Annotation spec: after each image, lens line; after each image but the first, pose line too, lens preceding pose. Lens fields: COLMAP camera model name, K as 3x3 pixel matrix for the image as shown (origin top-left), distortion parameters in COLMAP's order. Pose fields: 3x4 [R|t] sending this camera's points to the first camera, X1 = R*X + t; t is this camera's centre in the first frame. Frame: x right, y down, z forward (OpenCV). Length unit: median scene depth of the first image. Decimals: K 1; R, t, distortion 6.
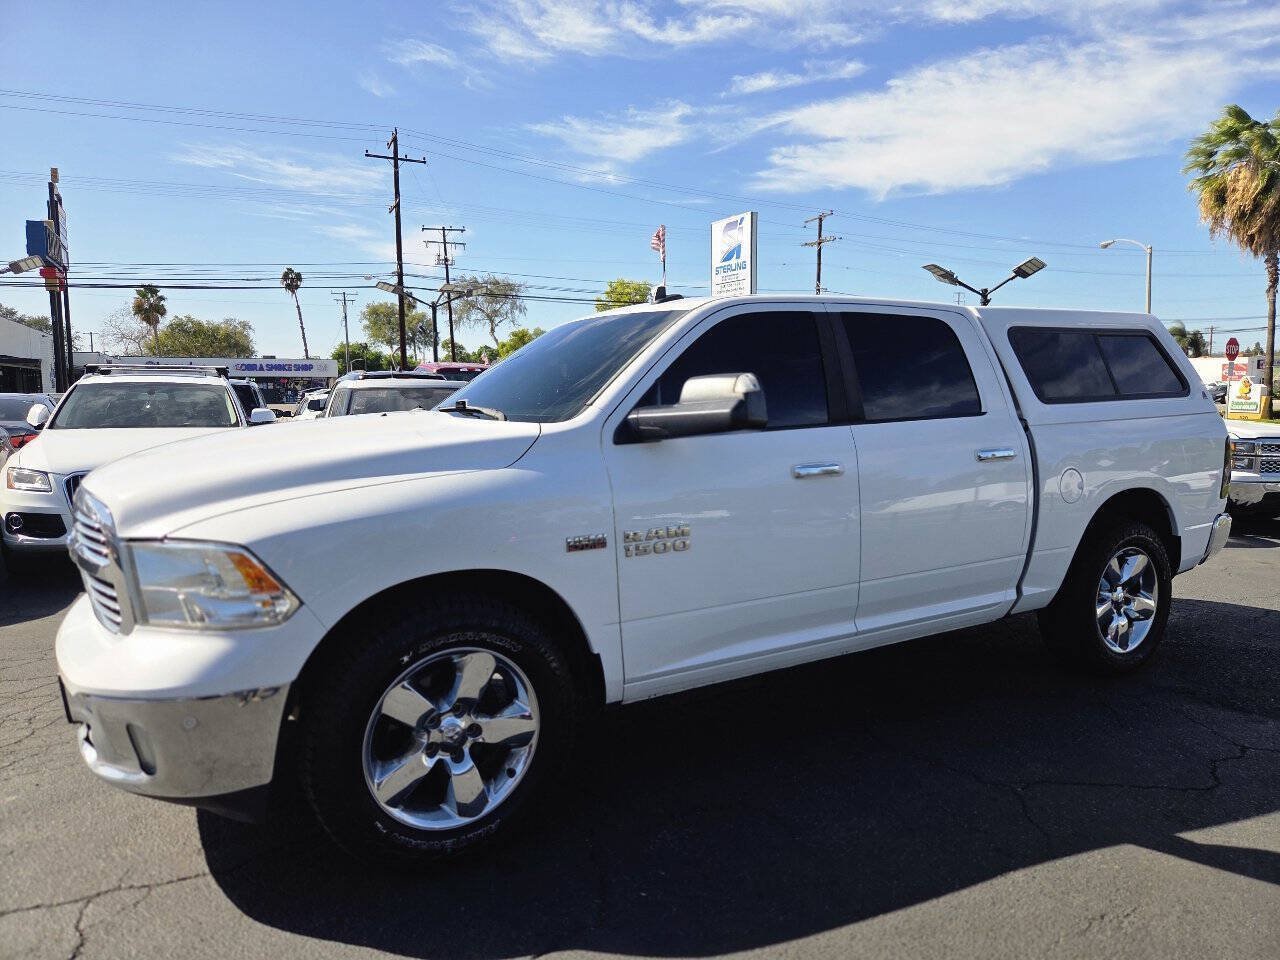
lens RADIAL K [[871.7, 0, 639.9], [0, 871.7, 470.5], [0, 0, 1]] dist [0.070938, -0.053467]
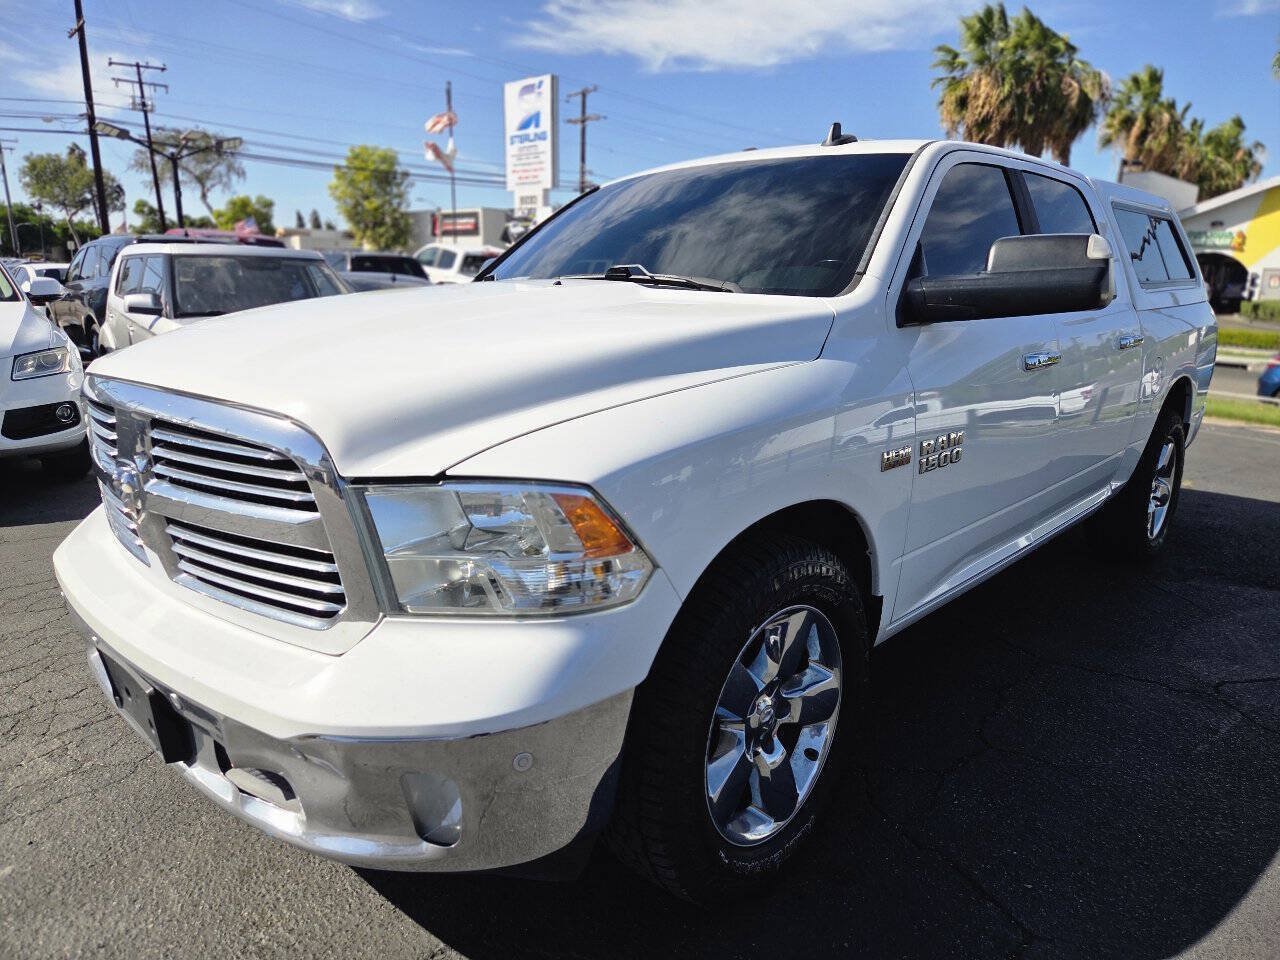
lens RADIAL K [[871.7, 0, 634.1], [0, 871.7, 485.6], [0, 0, 1]] dist [0.070938, -0.053467]
pose [[0.958563, -0.042190, 0.281740, -0.173477], [0.002300, 0.990087, 0.140440, -0.000462], [-0.284873, -0.133973, 0.949157, 0.116164]]
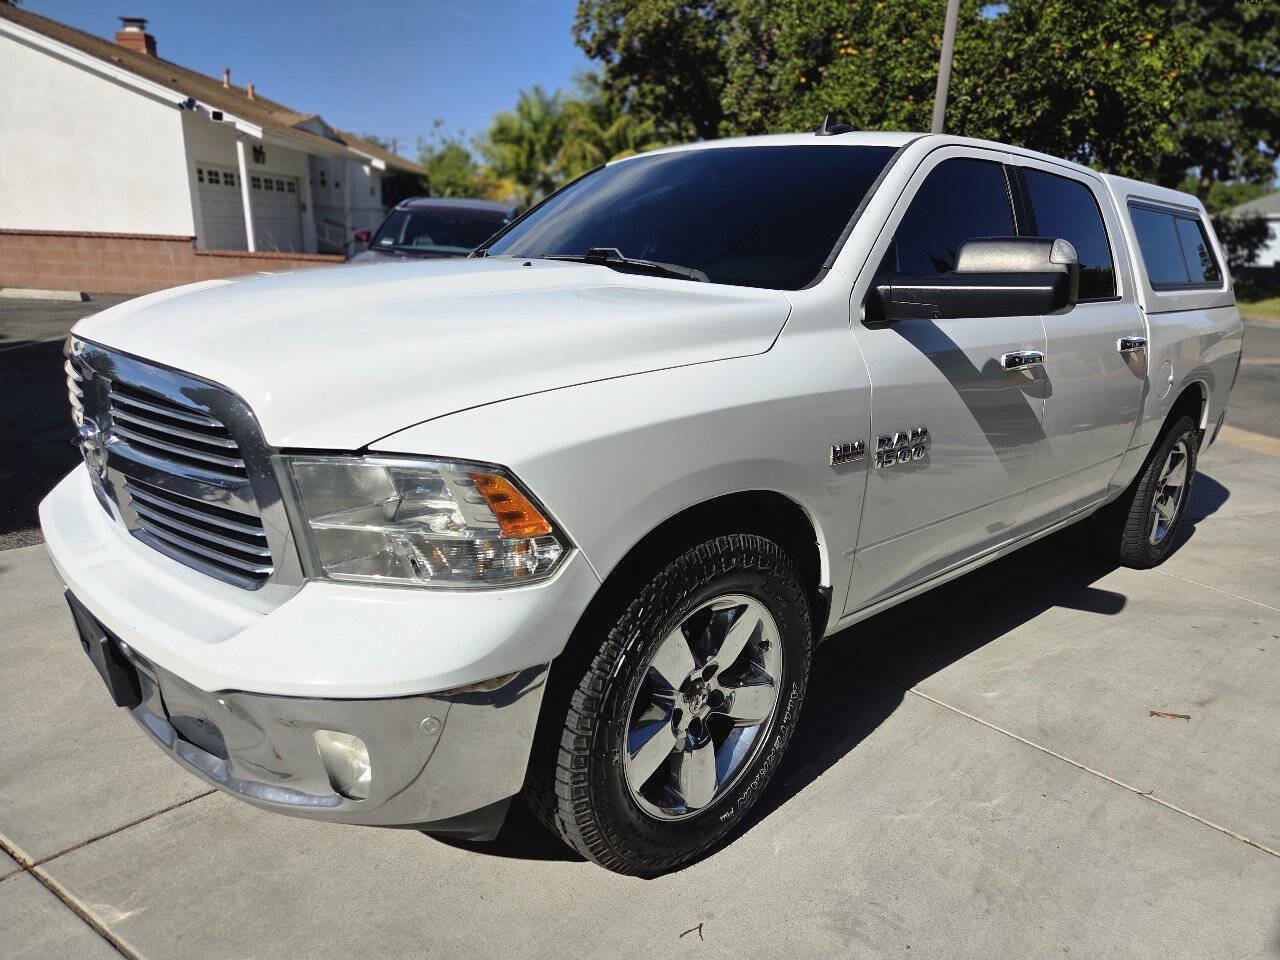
lens RADIAL K [[871.7, 0, 649.2], [0, 871.7, 481.1], [0, 0, 1]] dist [0.070938, -0.053467]
pose [[0.969222, 0.000231, 0.246186, -0.147508], [-0.042494, 0.985147, 0.166374, -0.004733], [-0.242491, -0.171715, 0.954836, 0.102683]]
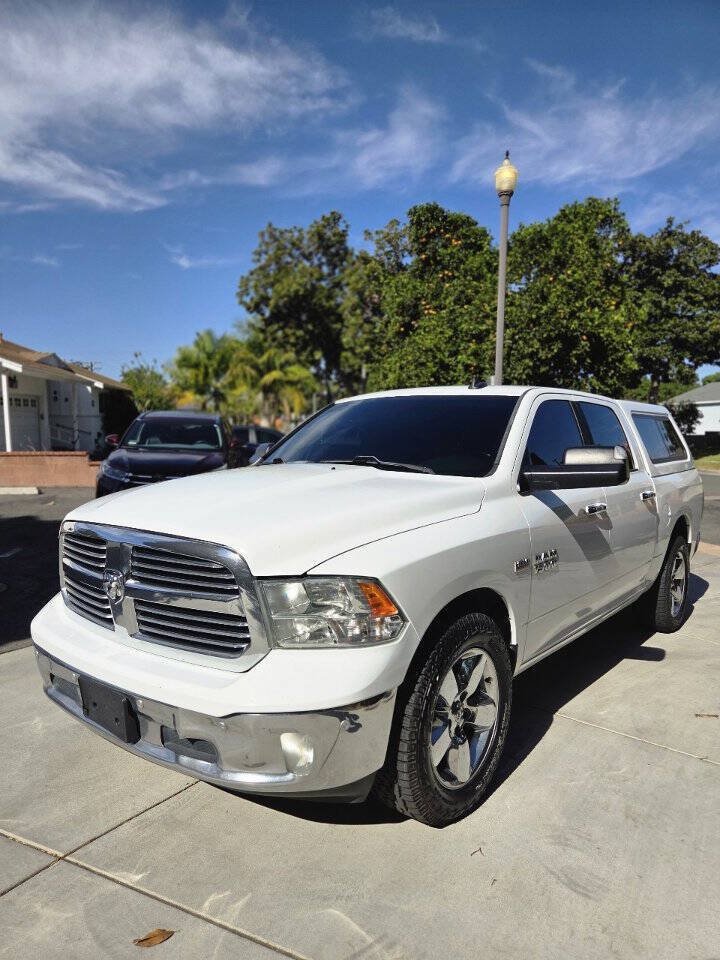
lens RADIAL K [[653.8, 0, 361.4], [0, 653.8, 482.3], [0, 0, 1]] dist [0.070938, -0.053467]
pose [[0.933899, 0.004343, 0.357511, -0.235149], [0.001982, 0.999848, -0.017324, -0.010610], [-0.357532, 0.016888, 0.933748, 0.038599]]
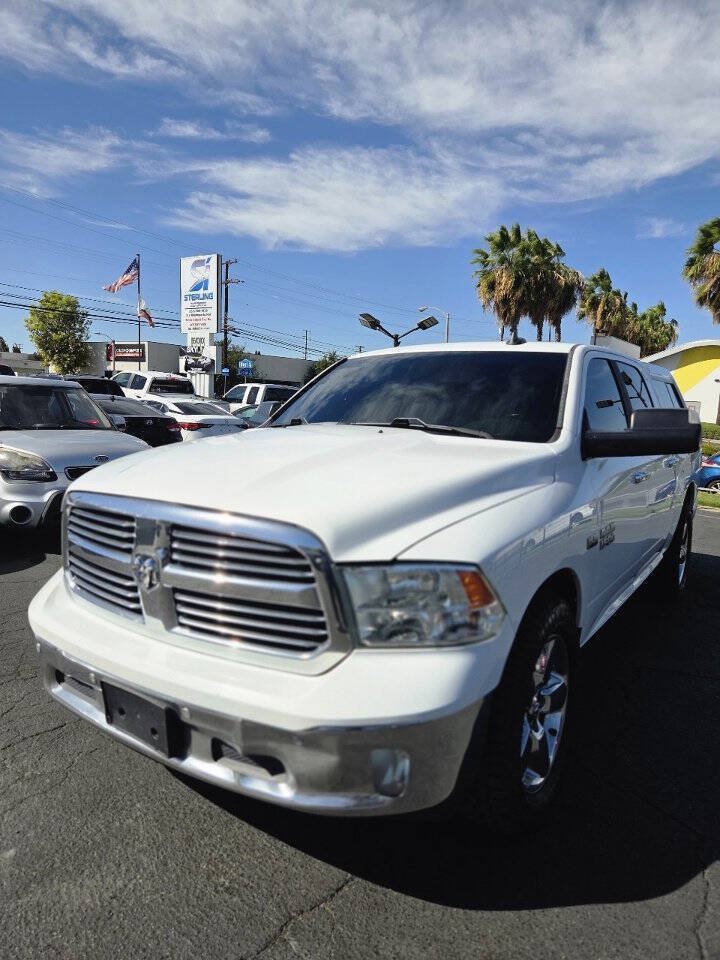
lens RADIAL K [[653.8, 0, 358.9], [0, 653.8, 480.7], [0, 0, 1]] dist [0.070938, -0.053467]
pose [[0.901363, -0.010032, 0.432949, -0.268009], [-0.006750, 0.999285, 0.037206, -0.012566], [-0.433013, -0.036459, 0.900650, 0.104421]]
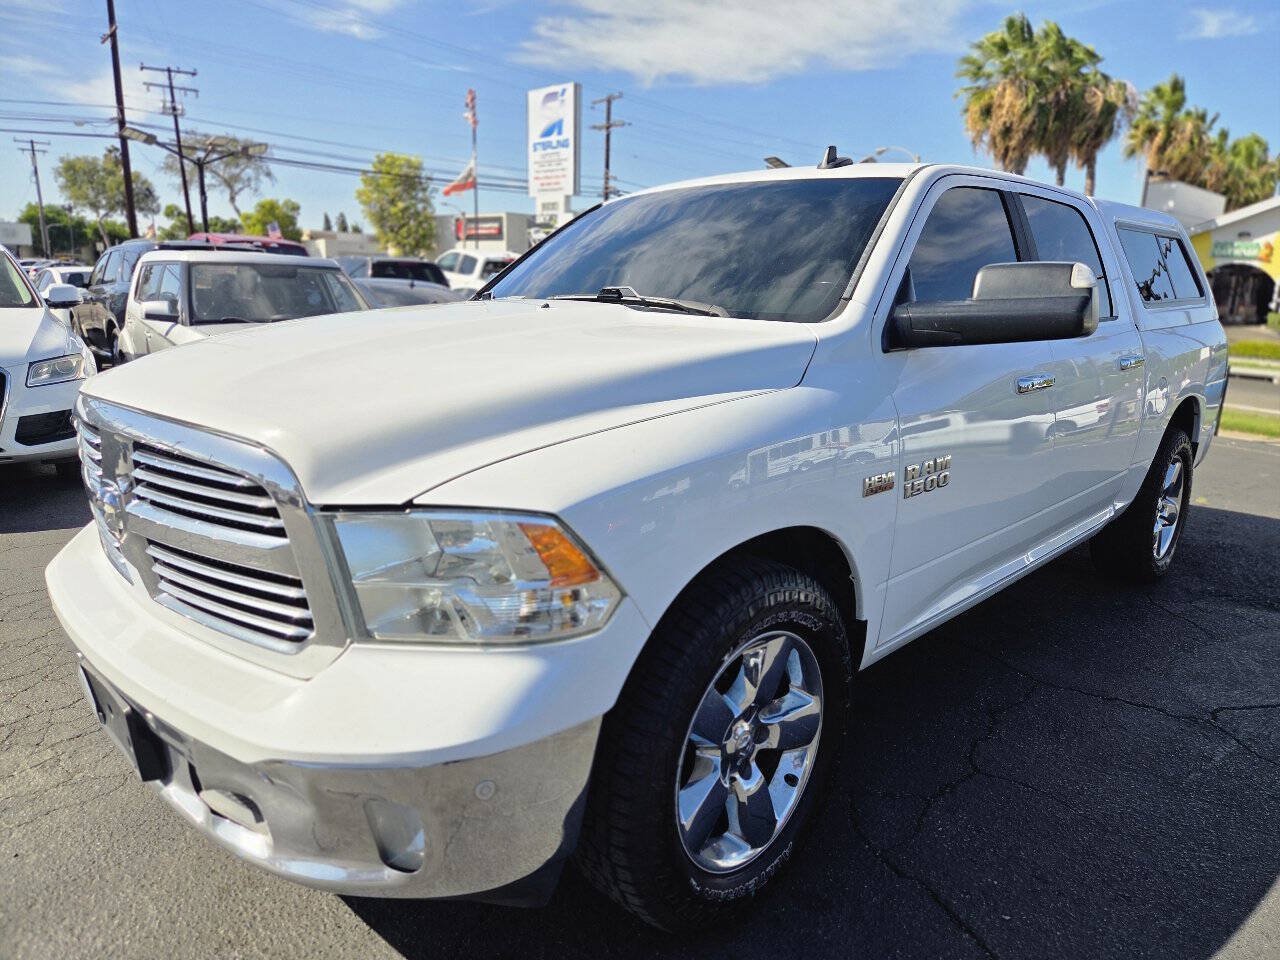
lens RADIAL K [[871.7, 0, 644.0], [0, 871.7, 480.9], [0, 0, 1]] dist [0.070938, -0.053467]
pose [[0.962753, -0.027983, 0.268930, -0.162368], [-0.007661, 0.991407, 0.130587, -0.006362], [-0.270274, -0.127783, 0.954266, 0.112343]]
